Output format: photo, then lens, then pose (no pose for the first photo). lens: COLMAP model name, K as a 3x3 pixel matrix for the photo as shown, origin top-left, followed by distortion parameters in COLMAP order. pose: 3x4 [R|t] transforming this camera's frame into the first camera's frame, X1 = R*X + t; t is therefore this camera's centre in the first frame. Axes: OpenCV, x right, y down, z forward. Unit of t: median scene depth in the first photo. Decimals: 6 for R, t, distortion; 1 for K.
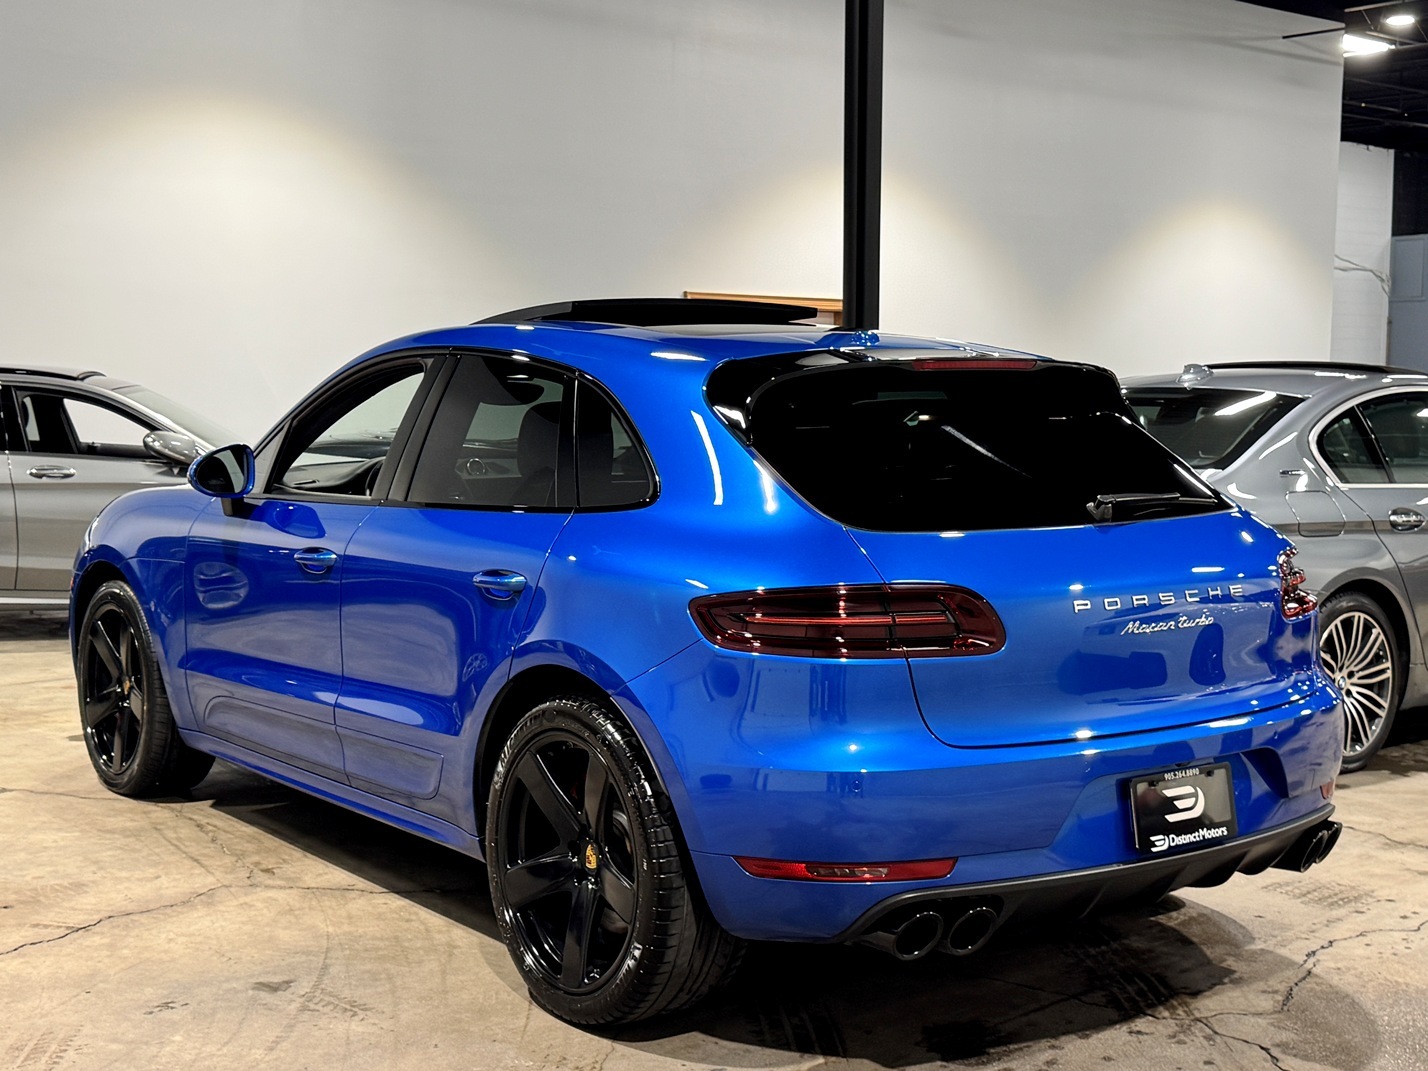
lens RADIAL K [[1932.4, 0, 714.4], [0, 1932.4, 536.1], [0, 0, 1]] dist [0.021370, 0.000000]
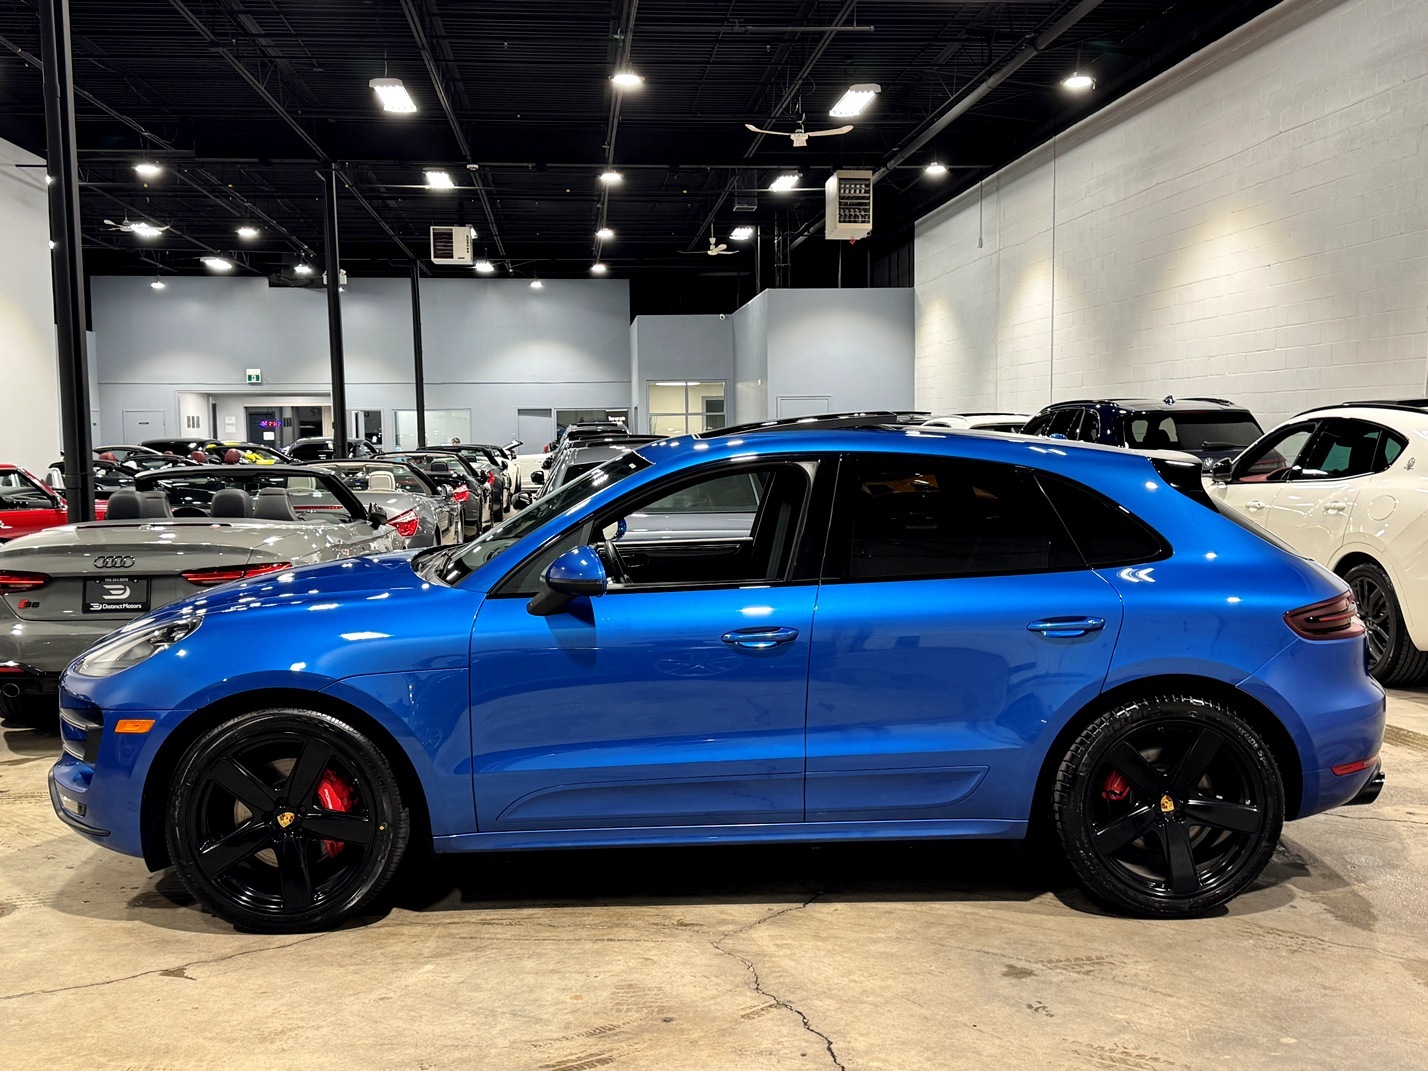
lens RADIAL K [[1463.5, 0, 712.8], [0, 1463.5, 534.1], [0, 0, 1]] dist [0.084100, 0.000000]
pose [[0.558117, -0.075511, 0.826319, -0.944421], [0.075675, 0.996333, 0.039934, -0.086493], [-0.826304, 0.040244, 0.561785, 0.528203]]
